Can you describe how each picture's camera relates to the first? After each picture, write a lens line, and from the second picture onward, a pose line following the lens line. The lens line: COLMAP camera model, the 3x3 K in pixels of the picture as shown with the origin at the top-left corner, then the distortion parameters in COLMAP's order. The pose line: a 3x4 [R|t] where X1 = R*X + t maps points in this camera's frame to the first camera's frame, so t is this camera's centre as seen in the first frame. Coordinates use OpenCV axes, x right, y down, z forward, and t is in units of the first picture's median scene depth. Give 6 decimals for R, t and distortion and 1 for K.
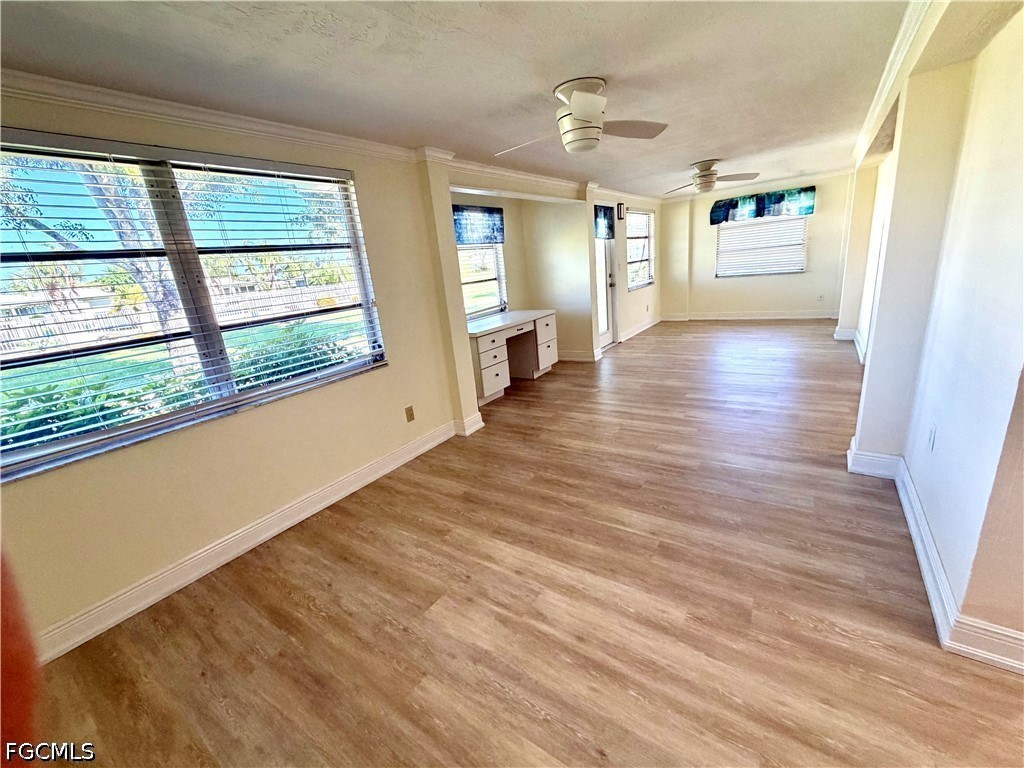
lens RADIAL K [[417.3, 0, 512.0], [0, 417.3, 384.0], [0, 0, 1]] dist [0.001102, -0.000082]
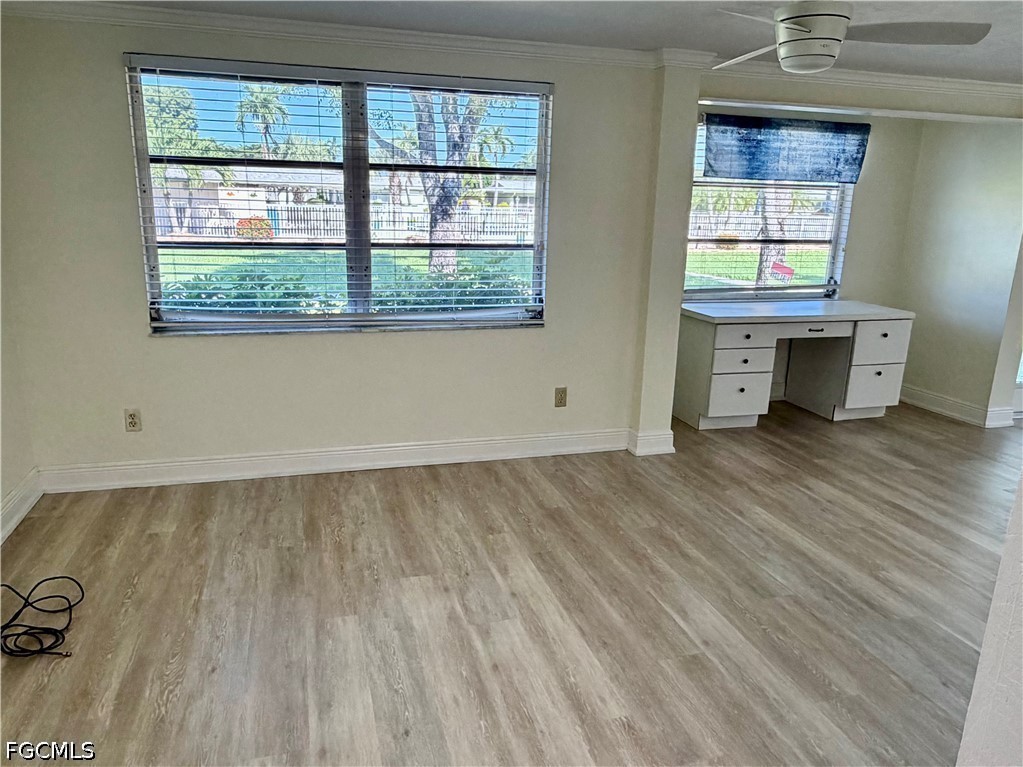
lens RADIAL K [[714.5, 0, 511.5], [0, 714.5, 383.5], [0, 0, 1]] dist [0.007096, -0.001047]
pose [[0.771437, 0.270494, -0.575949, 0.428334], [-0.273459, 0.958230, 0.083755, -0.035991], [0.574547, 0.092887, 0.813184, -0.106633]]
